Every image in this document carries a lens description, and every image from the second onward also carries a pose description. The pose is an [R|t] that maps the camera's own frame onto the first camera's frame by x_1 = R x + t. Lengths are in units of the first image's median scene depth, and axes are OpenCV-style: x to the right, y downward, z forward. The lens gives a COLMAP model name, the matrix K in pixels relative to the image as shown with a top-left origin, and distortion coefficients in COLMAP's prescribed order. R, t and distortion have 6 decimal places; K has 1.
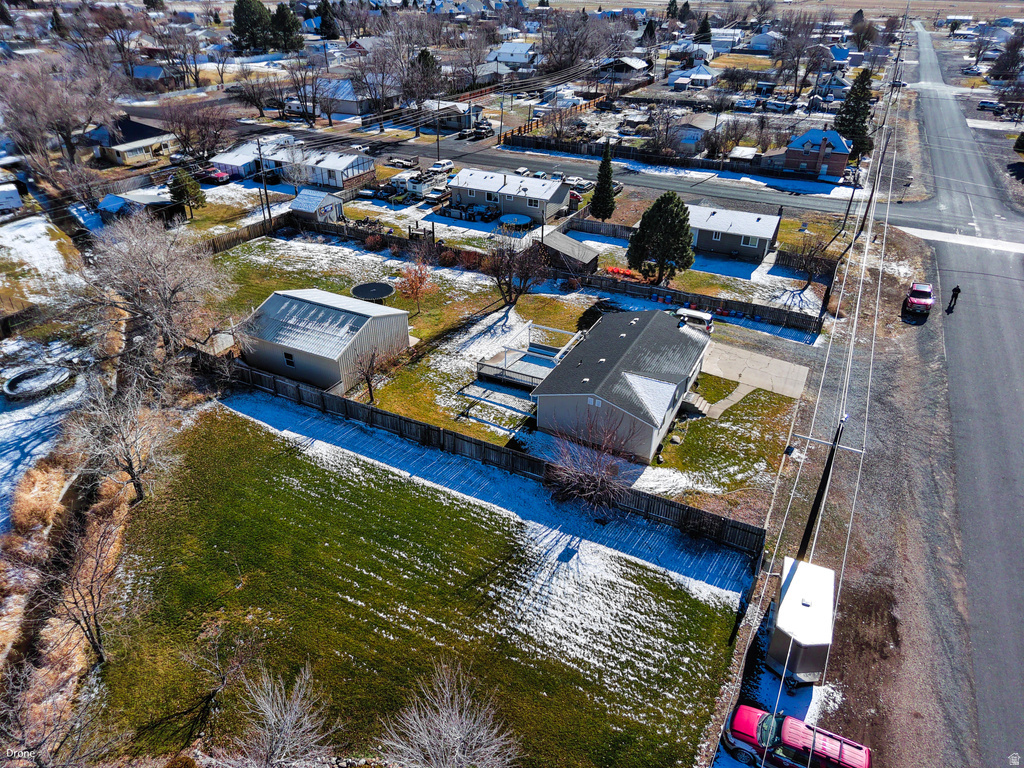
lens RADIAL K [[688.5, 0, 510.9], [0, 688.5, 381.5], [0, 0, 1]] dist [0.038638, -0.031038]
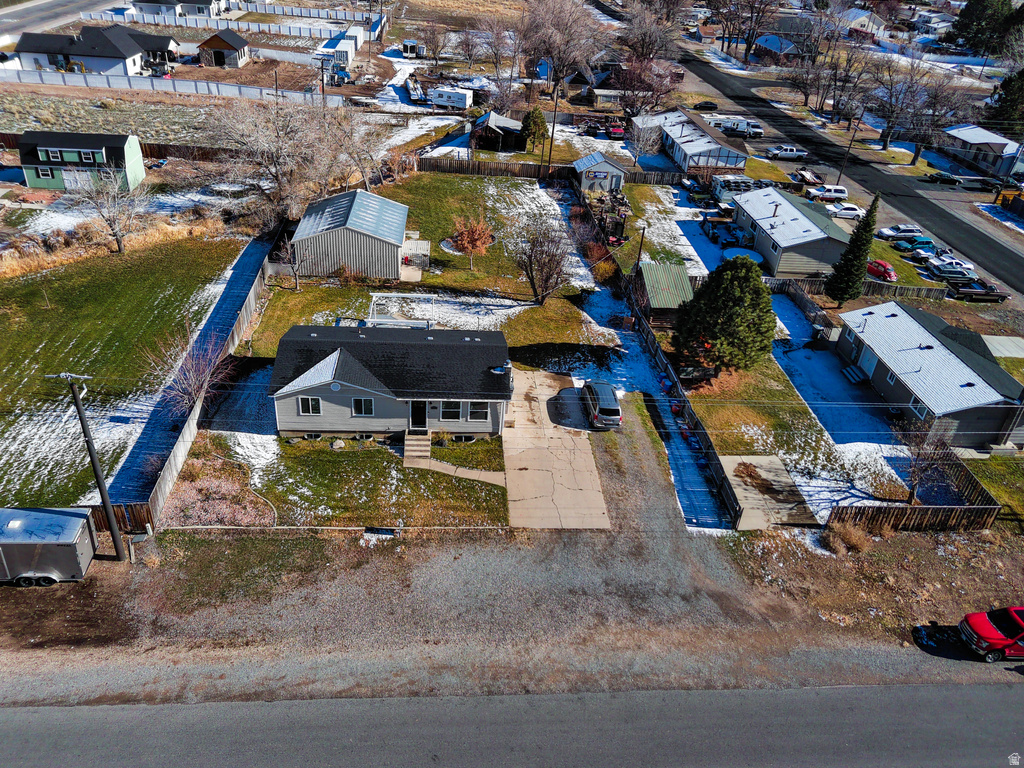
lens RADIAL K [[753.2, 0, 512.0], [0, 753.2, 384.0], [0, 0, 1]] dist [0.041261, -0.034462]
pose [[0.515604, 0.477918, -0.711159, 0.644208], [-0.494392, 0.843830, 0.208633, -0.187491], [0.699807, 0.244019, 0.671361, 0.316679]]
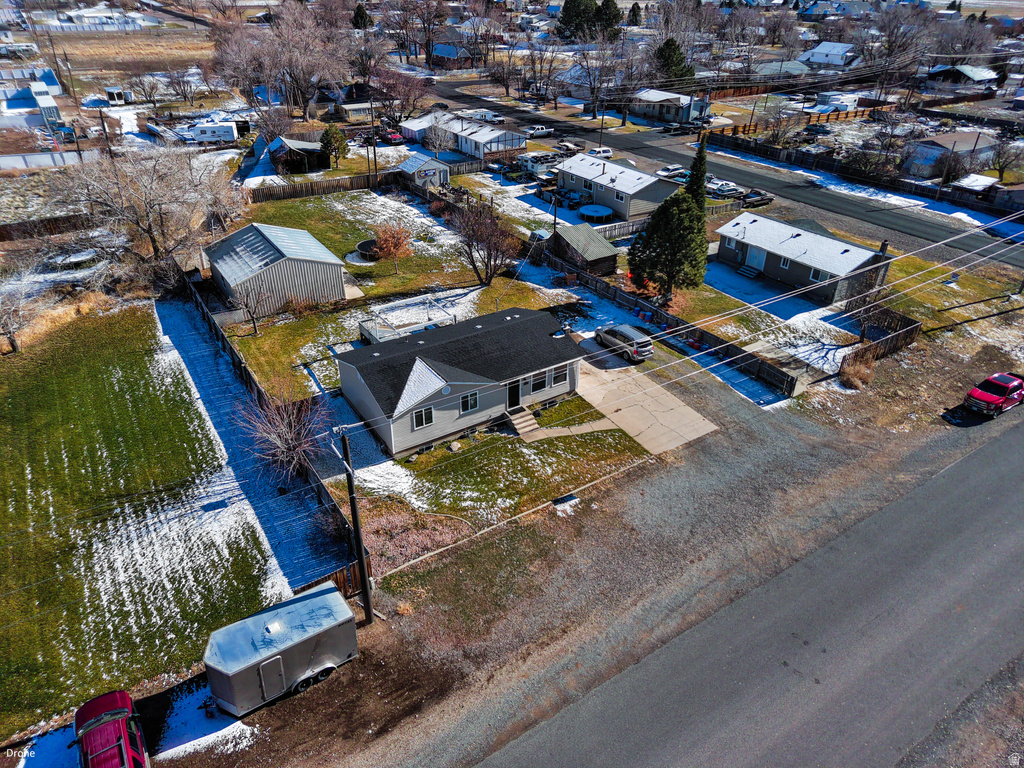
lens RADIAL K [[688.5, 0, 510.9], [0, 688.5, 381.5], [0, 0, 1]] dist [0.038638, -0.031038]
pose [[0.866761, 0.256613, -0.427640, 0.422535], [-0.258109, 0.964513, 0.055625, -0.041218], [0.426738, 0.062164, 0.902236, 0.149886]]
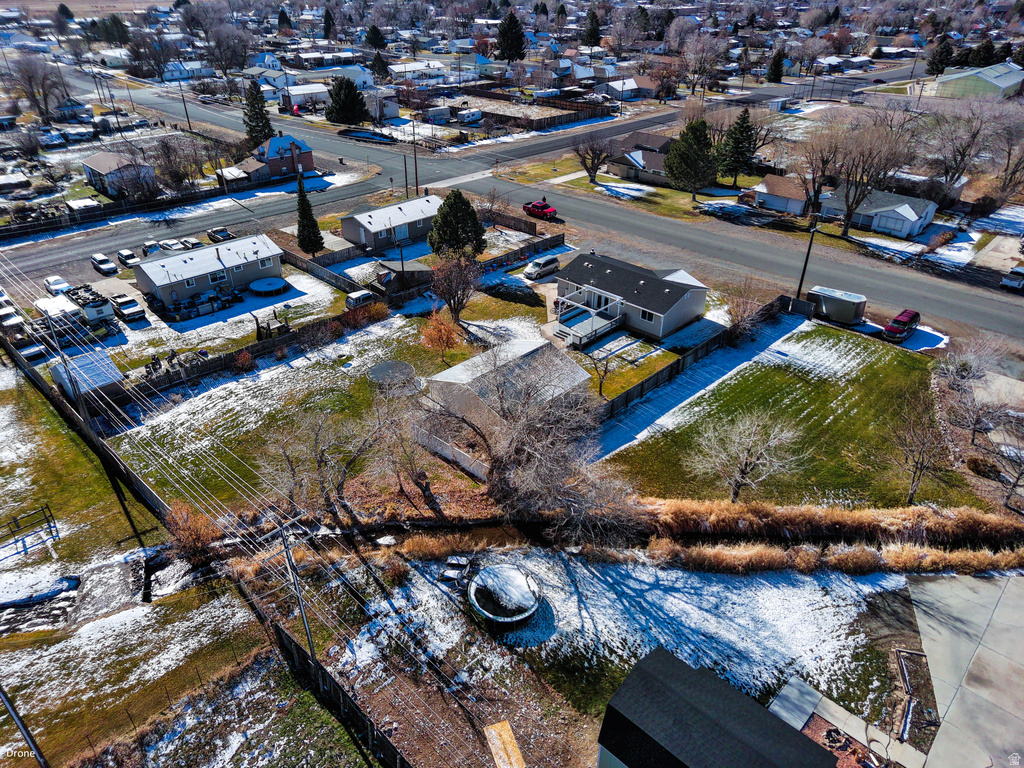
lens RADIAL K [[688.5, 0, 510.9], [0, 688.5, 381.5], [0, 0, 1]] dist [0.038638, -0.031038]
pose [[0.302237, -0.494898, 0.814696, -0.826837], [0.491087, 0.813358, 0.311901, -0.299687], [-0.816999, 0.305818, 0.488864, 0.377189]]
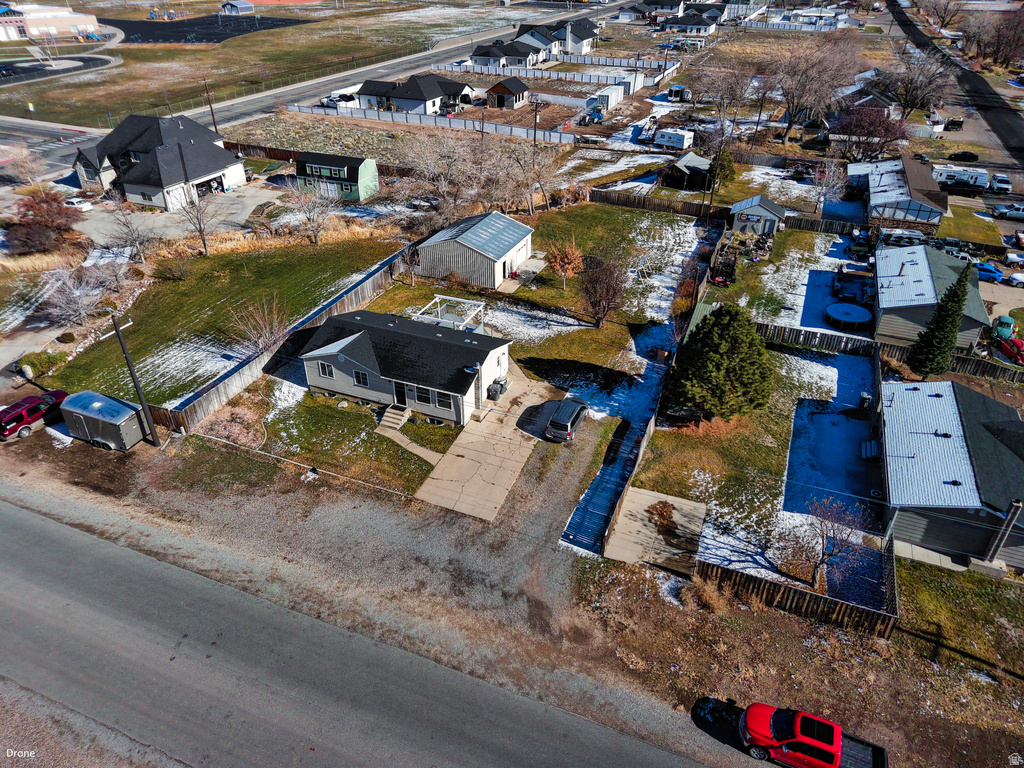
lens RADIAL K [[688.5, 0, 510.9], [0, 688.5, 381.5], [0, 0, 1]] dist [0.038638, -0.031038]
pose [[0.074898, 0.520340, -0.850668, 0.764330], [-0.515049, 0.750654, 0.413815, -0.350470], [0.853882, 0.407143, 0.324223, 0.552110]]
